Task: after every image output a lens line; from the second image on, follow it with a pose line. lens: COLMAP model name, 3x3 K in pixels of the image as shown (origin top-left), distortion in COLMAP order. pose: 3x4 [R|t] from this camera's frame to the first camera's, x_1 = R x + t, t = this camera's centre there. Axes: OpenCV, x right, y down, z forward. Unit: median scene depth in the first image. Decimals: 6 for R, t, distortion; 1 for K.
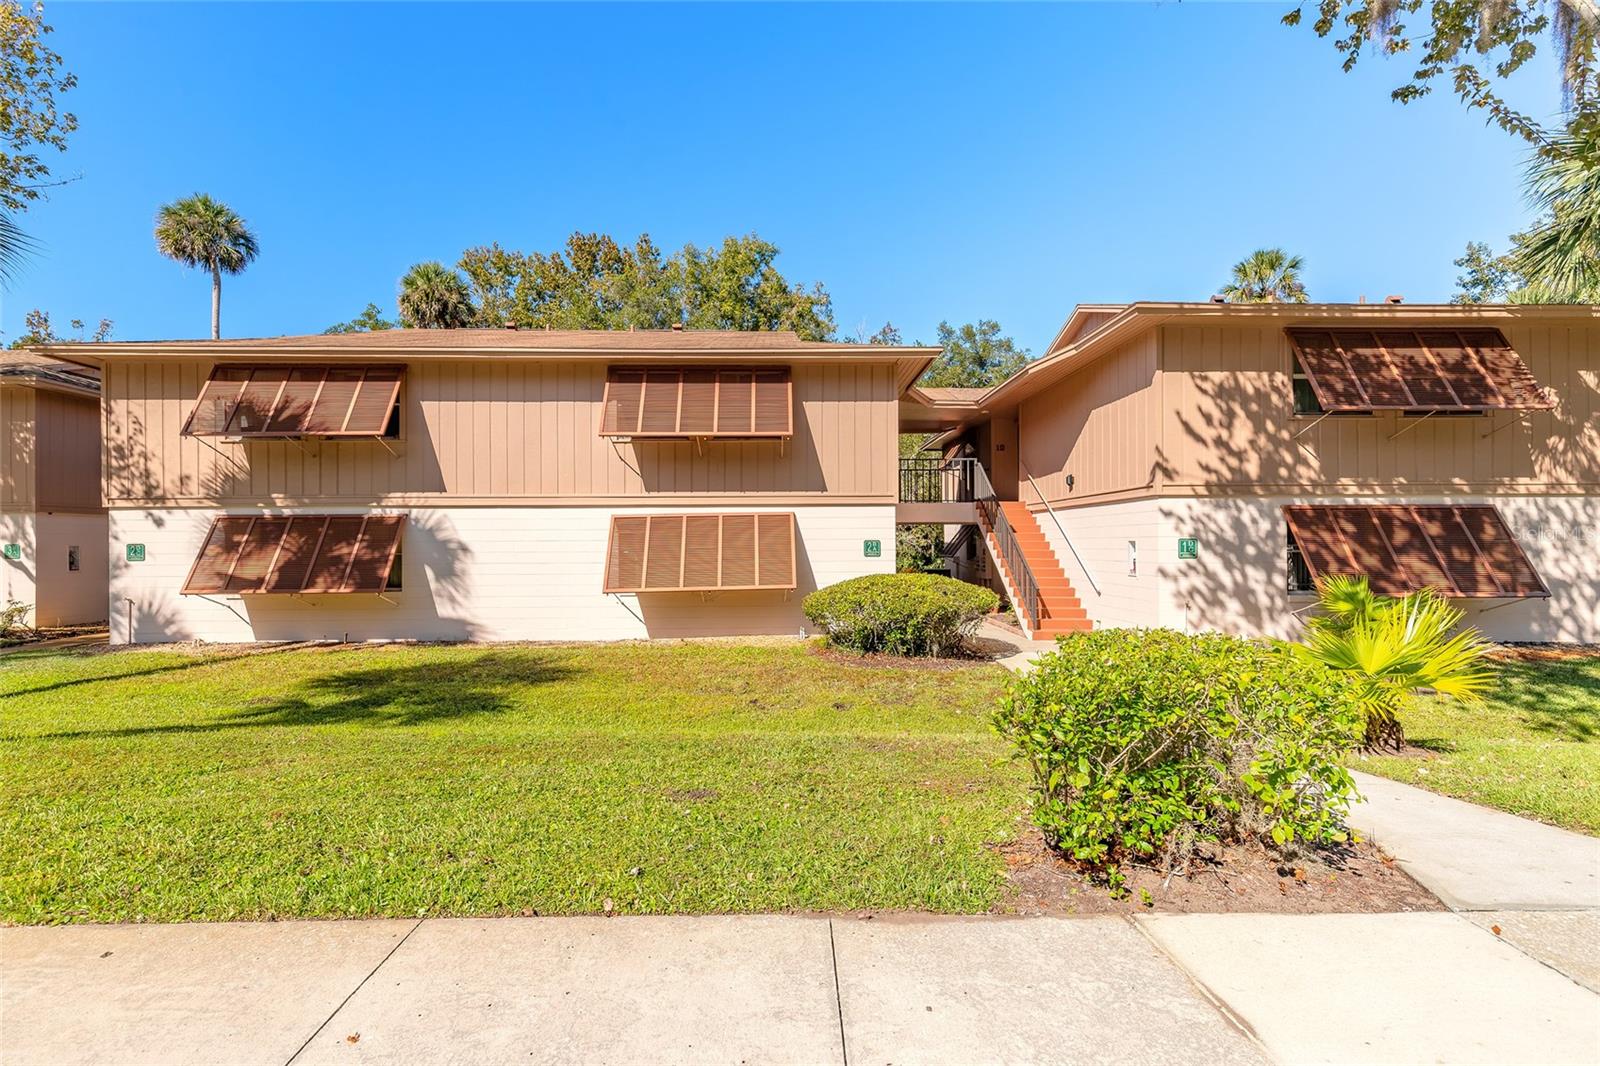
lens RADIAL K [[720.7, 0, 795.6], [0, 720.7, 537.4], [0, 0, 1]] dist [0.006941, -0.000775]
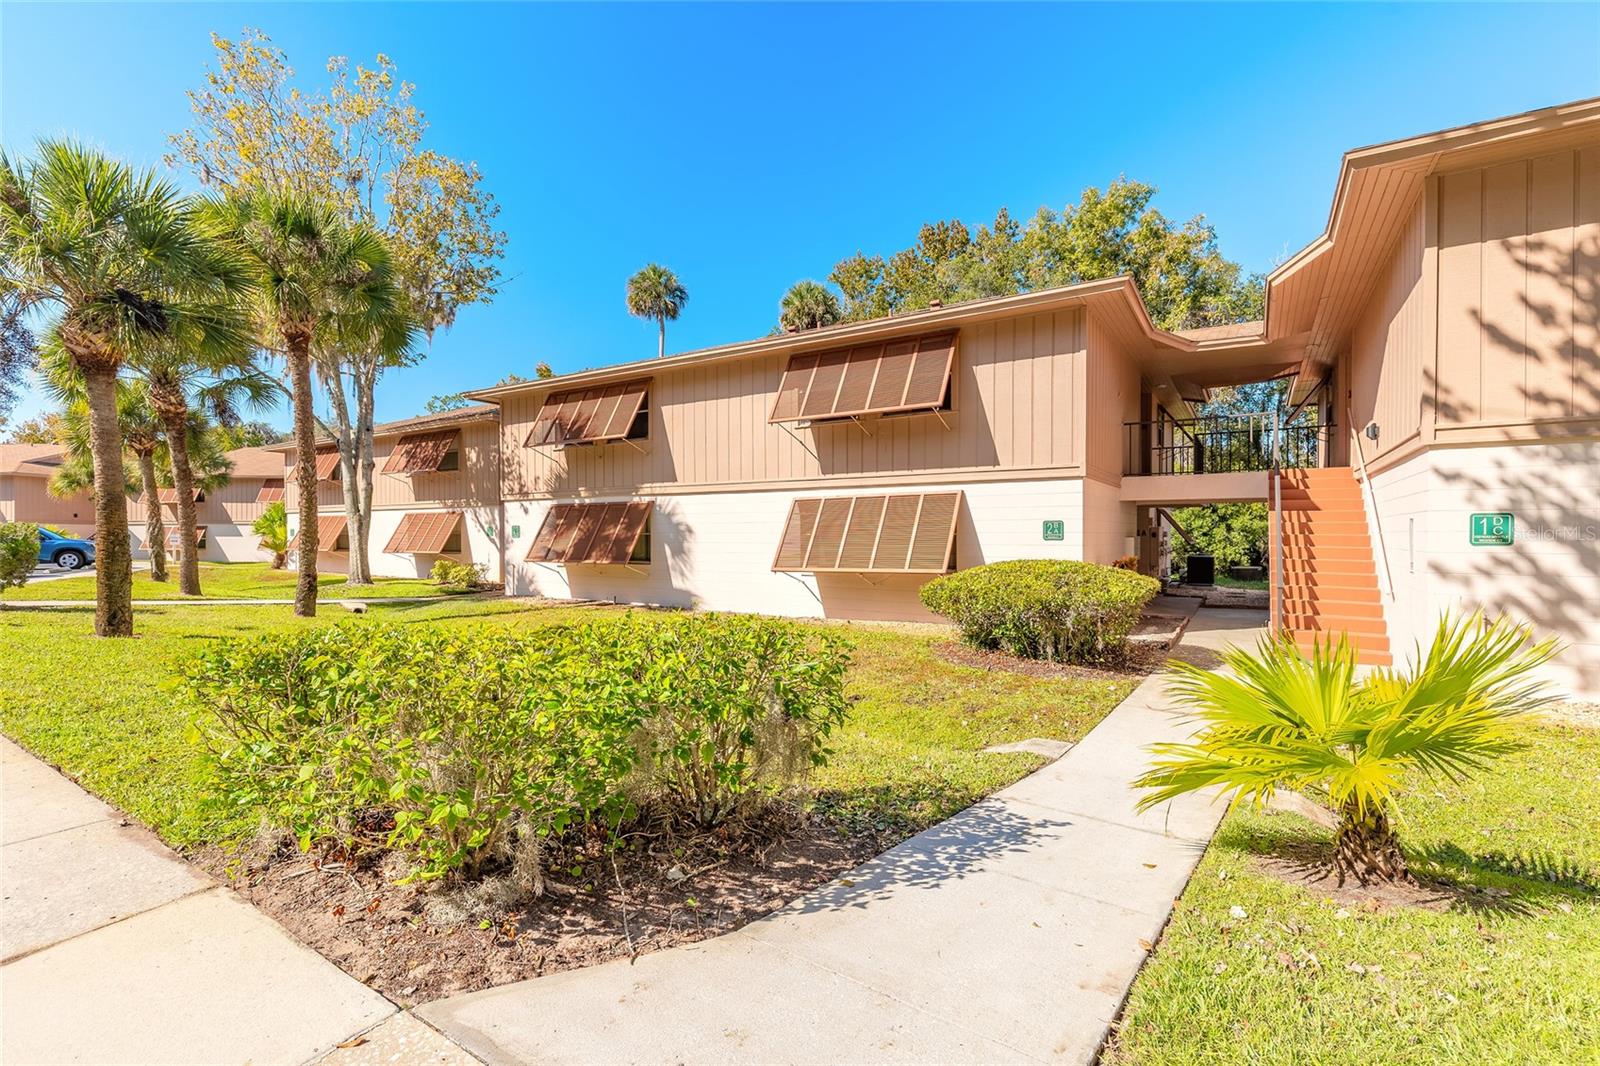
lens RADIAL K [[713.1, 0, 800.0], [0, 713.1, 533.0], [0, 0, 1]] dist [-0.004173, -0.000632]
pose [[0.831094, 0.004724, -0.556112, 0.329333], [0.004115, 0.999884, 0.014643, 0.004523], [0.556117, -0.014459, 0.830978, 0.147335]]
